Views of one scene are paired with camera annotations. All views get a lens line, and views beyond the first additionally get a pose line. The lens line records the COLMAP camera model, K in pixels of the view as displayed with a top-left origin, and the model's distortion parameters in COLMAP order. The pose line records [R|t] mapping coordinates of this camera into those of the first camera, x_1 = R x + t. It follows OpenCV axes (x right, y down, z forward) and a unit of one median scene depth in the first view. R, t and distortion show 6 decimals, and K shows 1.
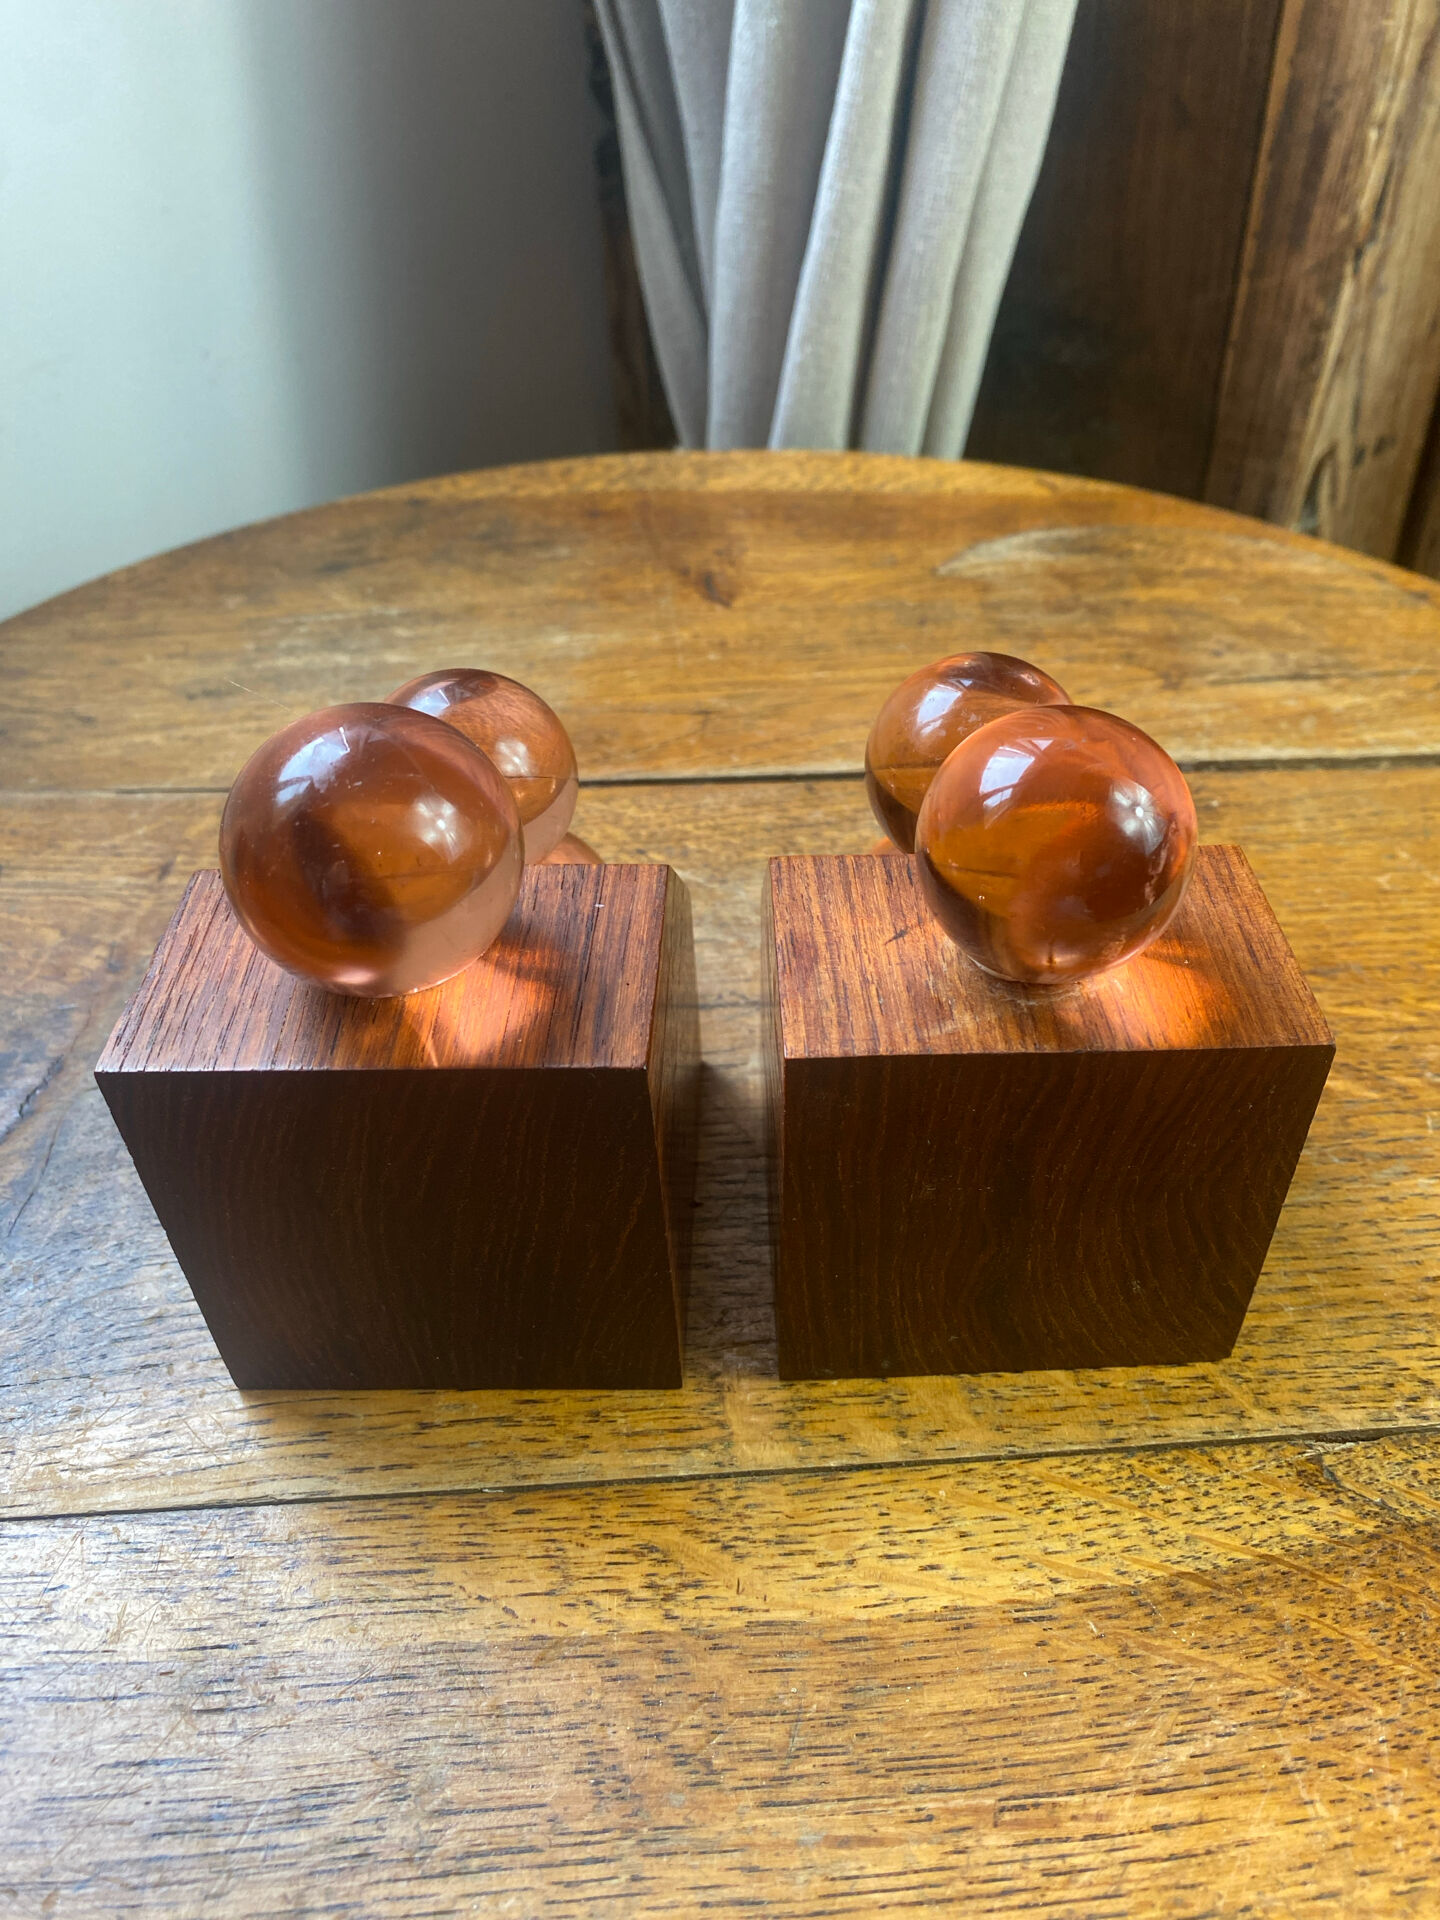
lens RADIAL K [[1663.2, 0, 726.7], [0, 1663.2, 907.9], [0, 0, 1]] dist [-0.019478, 0.028351]
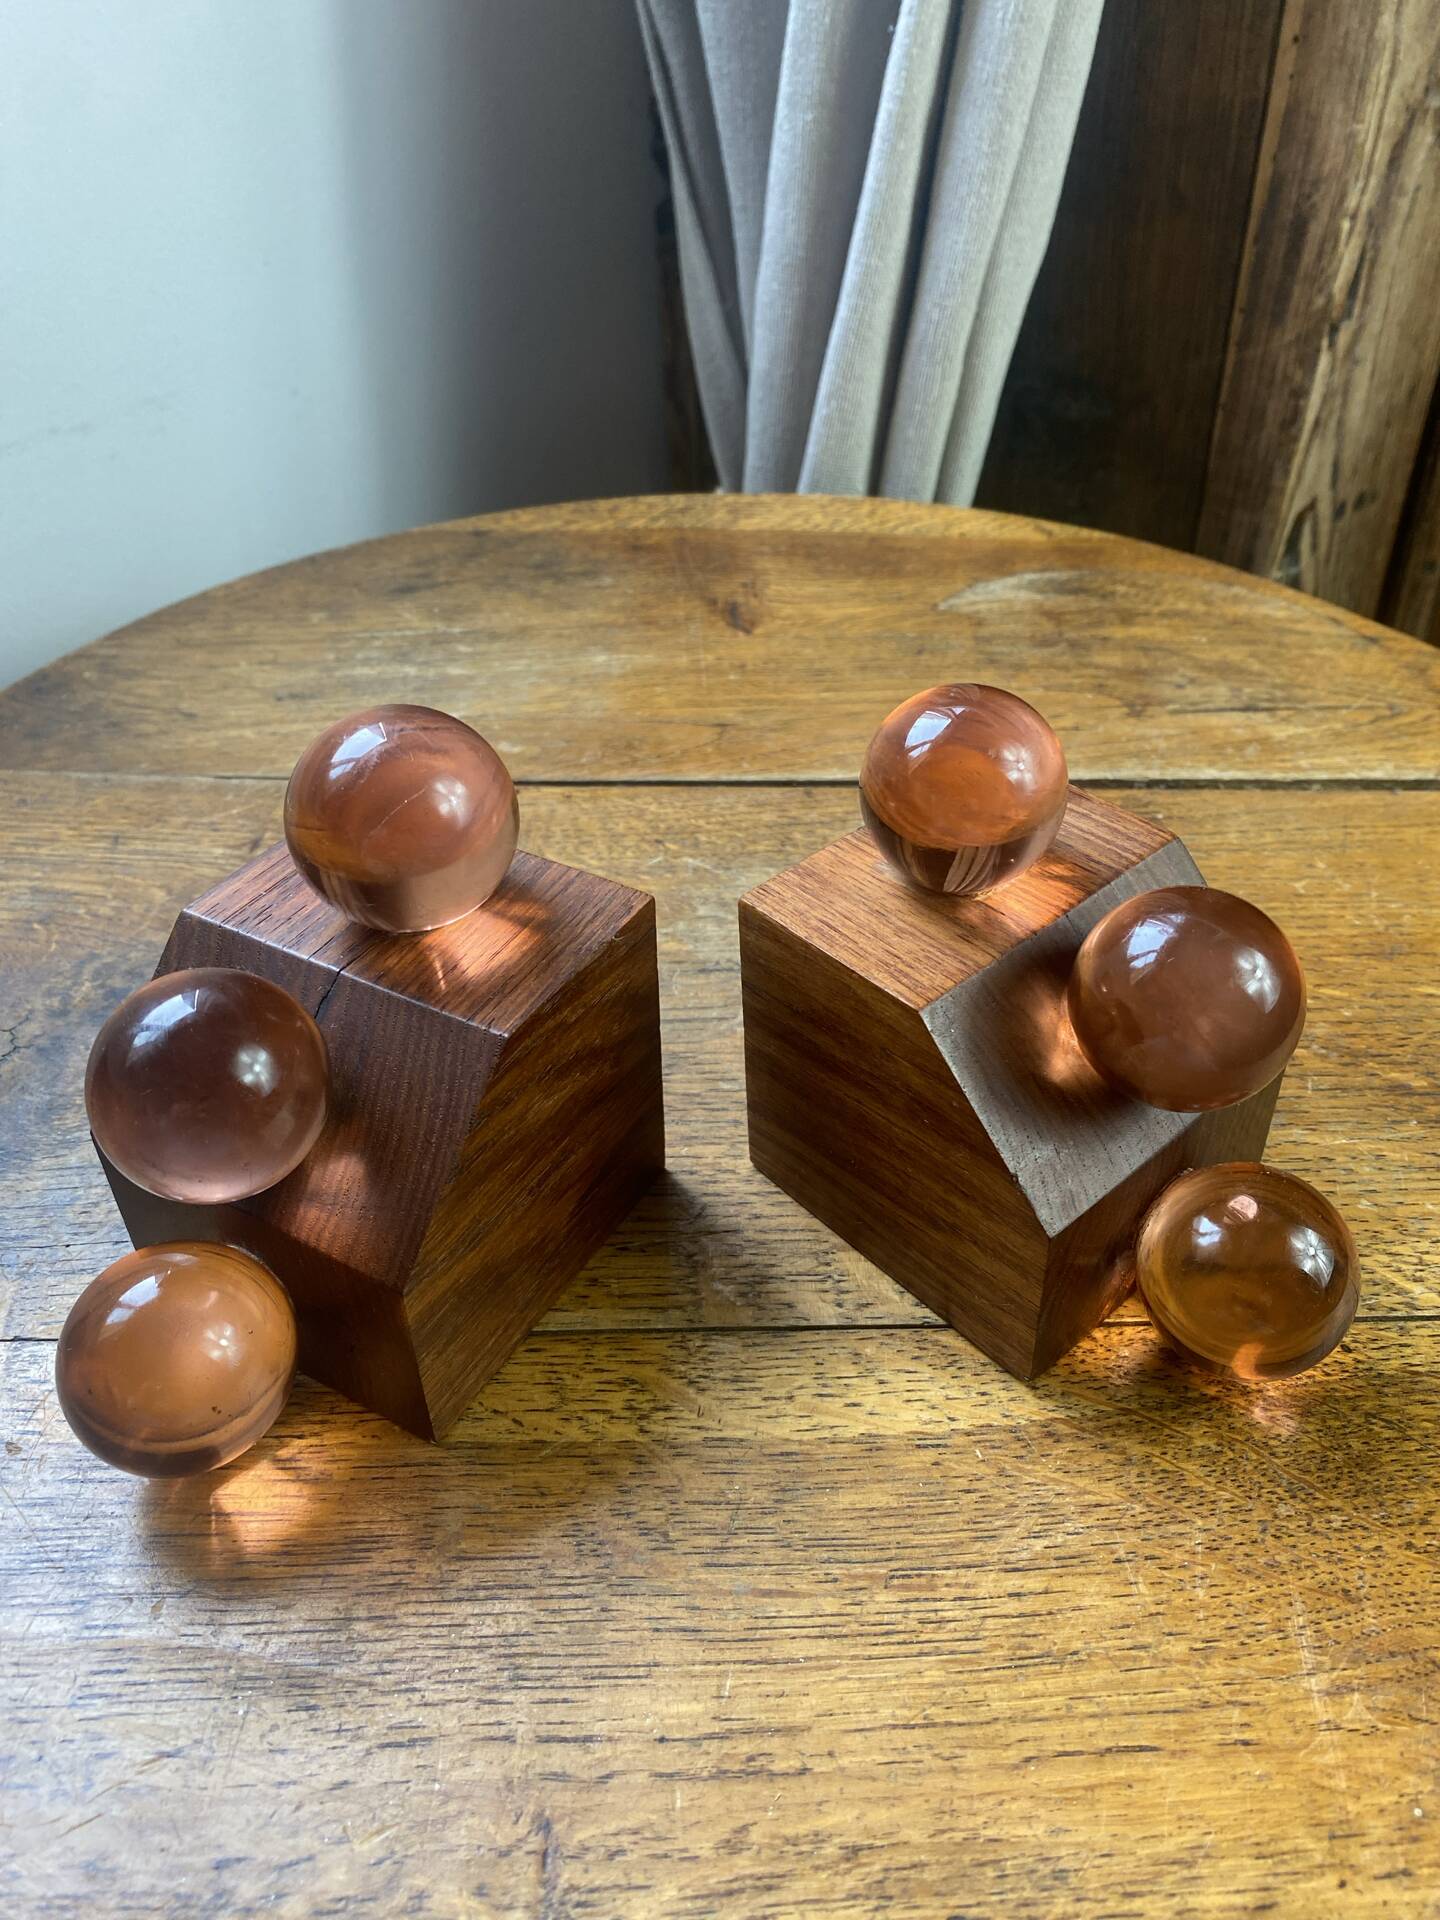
lens RADIAL K [[1679.8, 0, 709.2], [0, 1679.8, 901.1], [0, 0, 1]] dist [0.027408, -0.078138]
pose [[0.998535, 0.033535, -0.042468, 0.035124], [-0.034327, 0.999247, -0.018076, 0.028119], [0.041830, 0.019507, 0.998934, -0.177281]]
